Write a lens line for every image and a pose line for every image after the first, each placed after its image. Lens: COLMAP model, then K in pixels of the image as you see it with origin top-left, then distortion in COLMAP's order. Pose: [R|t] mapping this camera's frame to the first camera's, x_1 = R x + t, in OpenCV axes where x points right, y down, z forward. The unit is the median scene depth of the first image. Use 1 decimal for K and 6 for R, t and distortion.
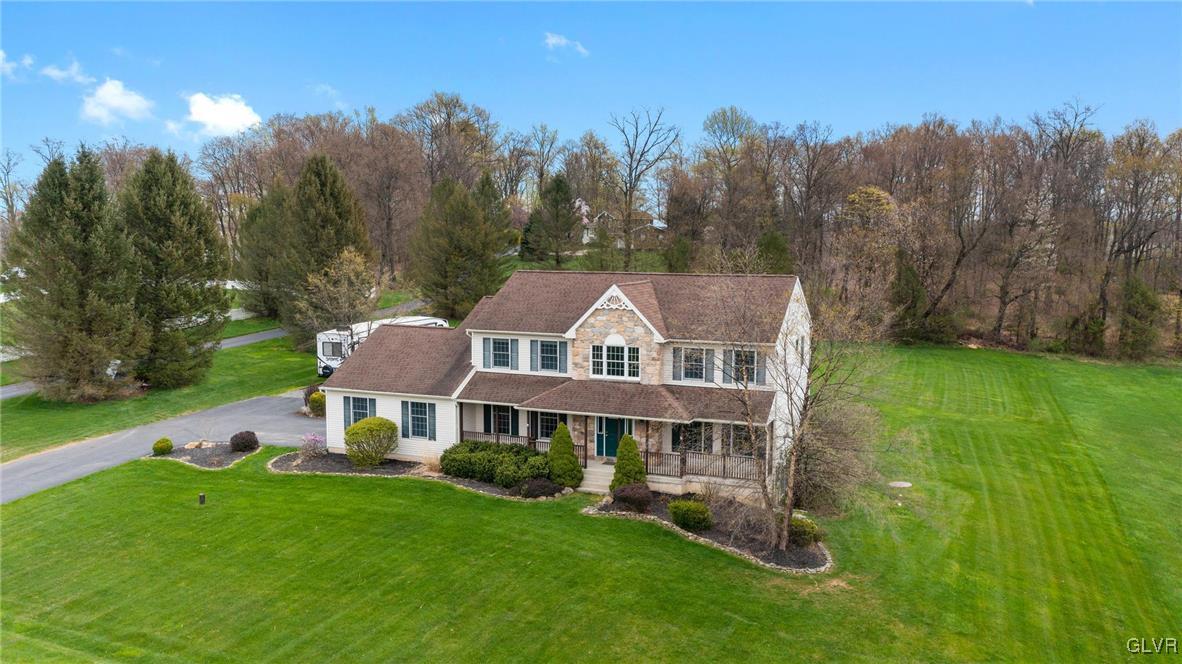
lens RADIAL K [[933.2, 0, 591.4], [0, 933.2, 335.6], [0, 0, 1]] dist [-0.020136, 0.016974]
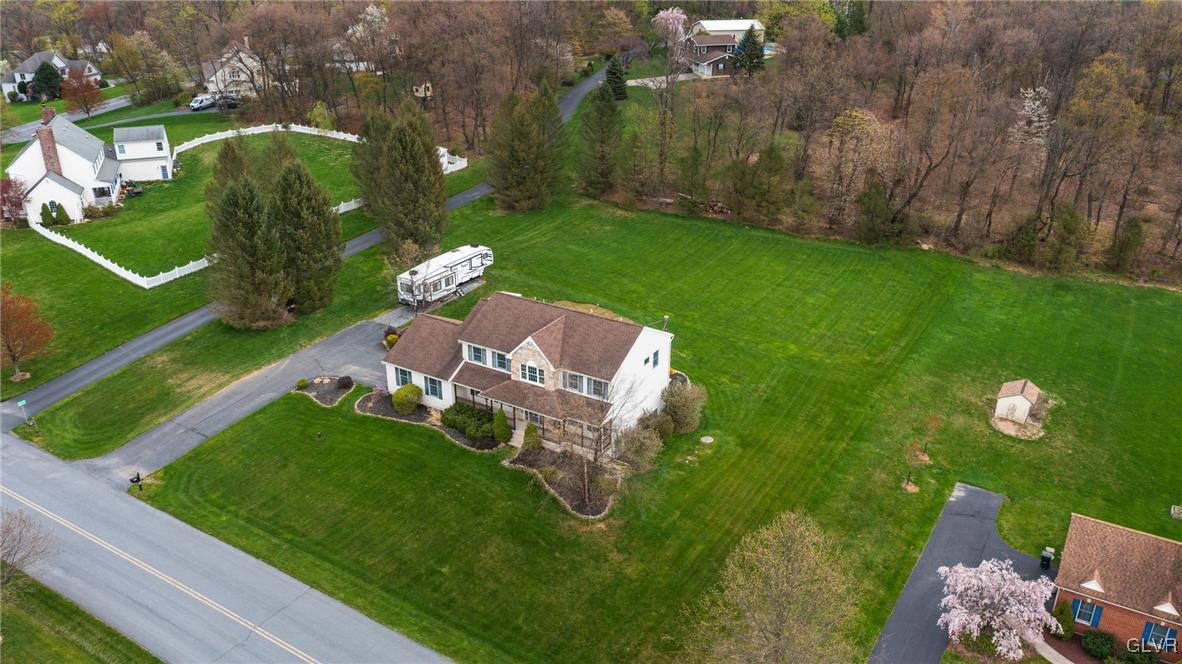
lens RADIAL K [[933.2, 0, 590.7], [0, 933.2, 328.1], [0, 0, 1]] dist [-0.020136, 0.016974]
pose [[0.985142, 0.066298, -0.158431, 0.414381], [-0.015089, 0.952330, 0.304695, -0.605821], [0.171079, -0.297777, 0.939181, -0.640184]]
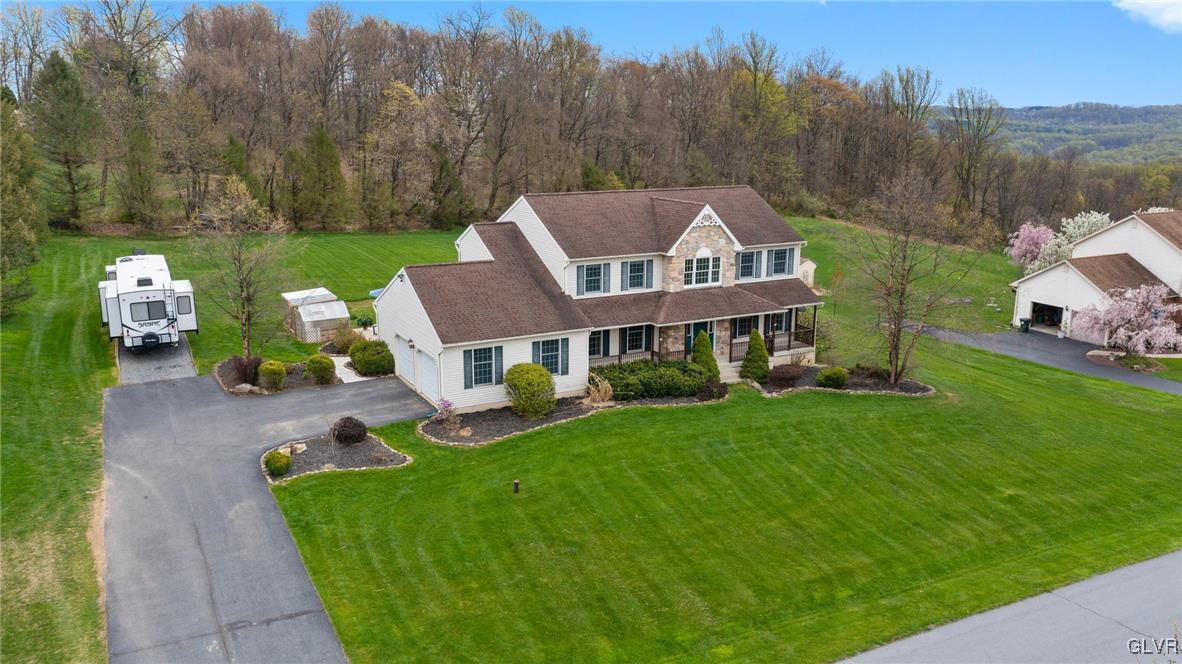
lens RADIAL K [[933.2, 0, 588.4], [0, 933.2, 333.0], [0, 0, 1]] dist [-0.020136, 0.016974]
pose [[0.642827, -0.178163, 0.745004, -0.936441], [0.078654, 0.982787, 0.167161, -0.101072], [-0.761962, -0.048858, 0.645776, 0.360149]]
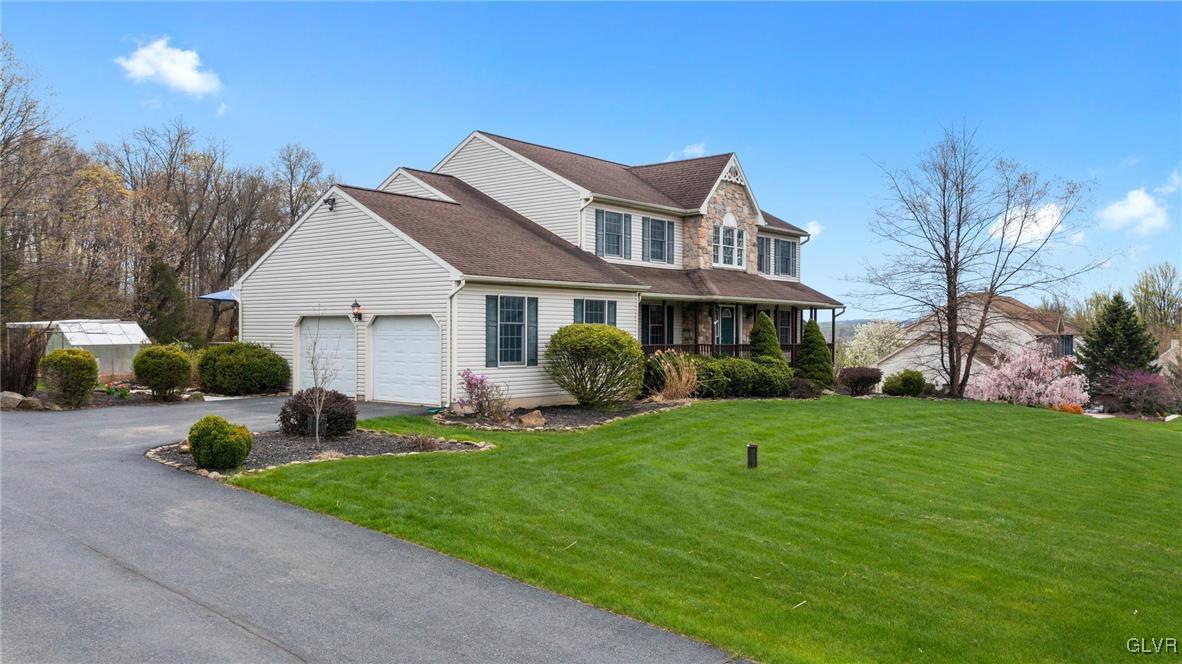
lens RADIAL K [[933.2, 0, 591.2], [0, 933.2, 329.7], [0, 0, 1]] dist [-0.020136, 0.016974]
pose [[0.310477, -0.000235, 0.950581, -0.798339], [0.097414, 0.994743, -0.031572, 0.115098], [-0.945576, 0.102402, 0.308868, 0.867277]]
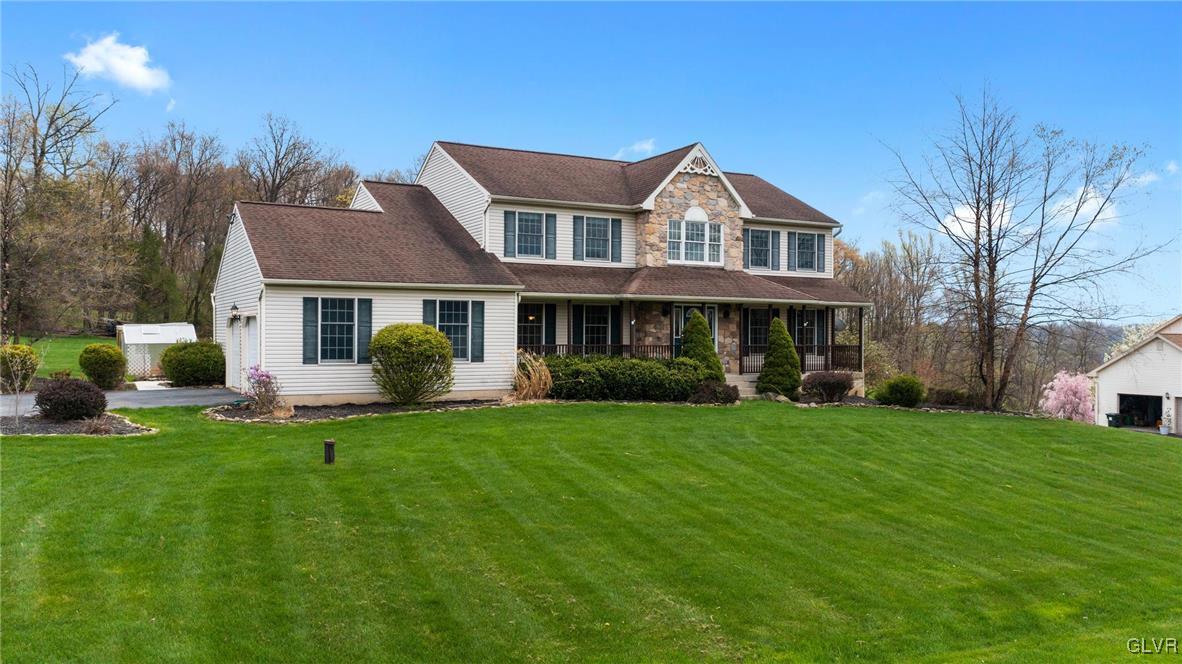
lens RADIAL K [[933.2, 0, 590.3], [0, 933.2, 333.0], [0, 0, 1]] dist [-0.020136, 0.016974]
pose [[0.641057, -0.001166, 0.767492, -0.631884], [0.079230, 0.994757, -0.064667, 0.147124], [-0.763393, 0.102264, 0.637788, 0.575618]]
